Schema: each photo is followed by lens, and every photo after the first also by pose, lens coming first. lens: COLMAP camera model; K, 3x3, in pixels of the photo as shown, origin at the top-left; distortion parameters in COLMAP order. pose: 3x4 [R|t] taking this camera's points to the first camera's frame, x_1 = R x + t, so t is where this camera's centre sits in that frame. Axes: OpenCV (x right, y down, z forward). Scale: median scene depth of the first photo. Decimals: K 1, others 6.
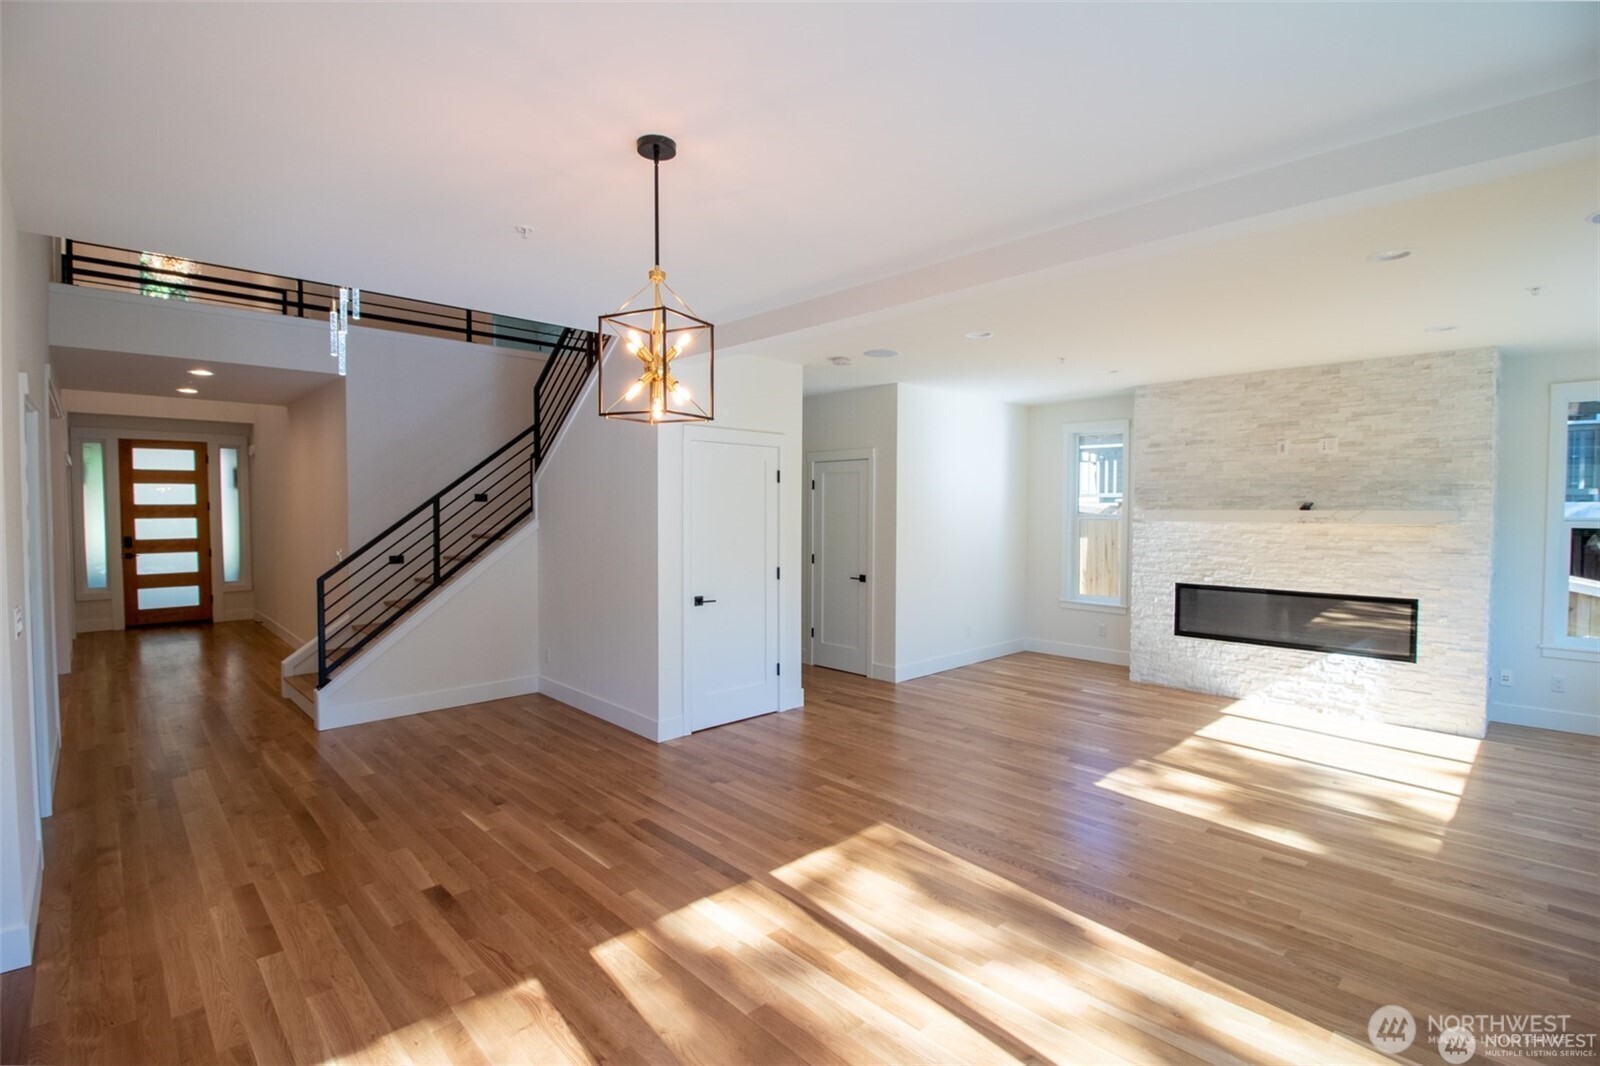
lens RADIAL K [[752.7, 0, 788.3], [0, 752.7, 532.7], [0, 0, 1]] dist [0.015219, -0.021379]
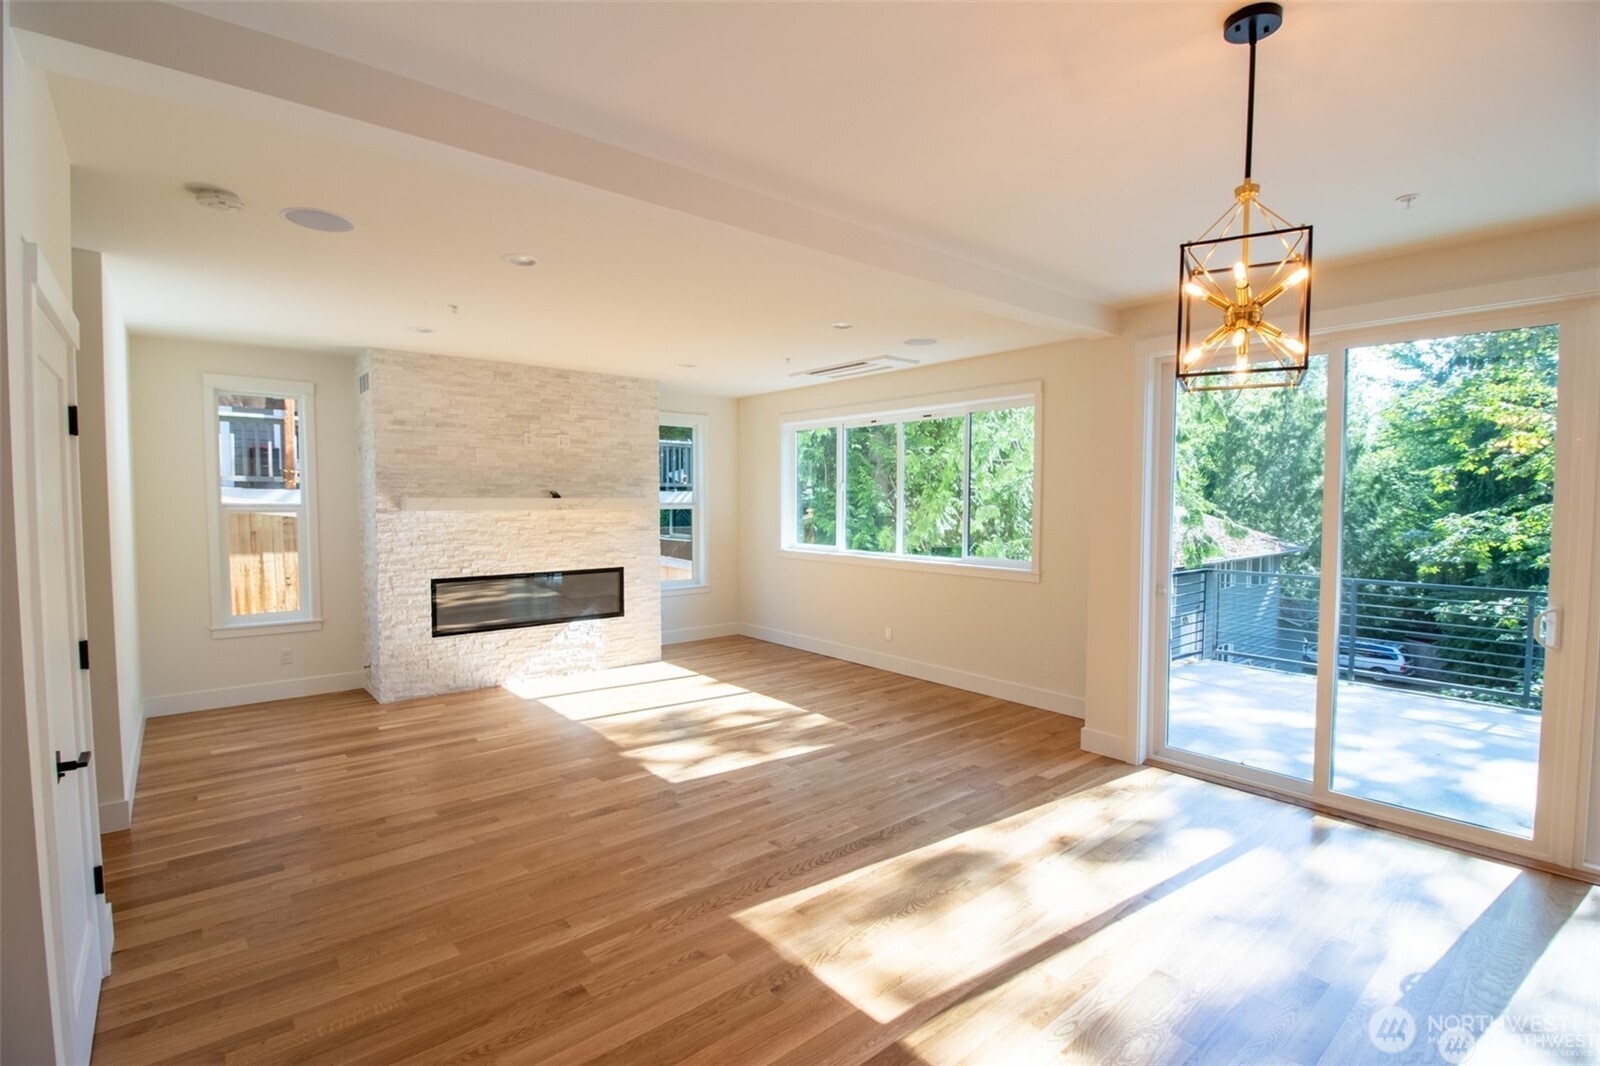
lens RADIAL K [[752.7, 0, 788.3], [0, 752.7, 532.7], [0, 0, 1]] dist [0.015219, -0.021379]
pose [[0.057948, -0.049579, 0.997088, -0.405972], [0.030306, 0.998393, 0.047883, -0.021822], [-0.997860, 0.027443, 0.059357, 0.596721]]
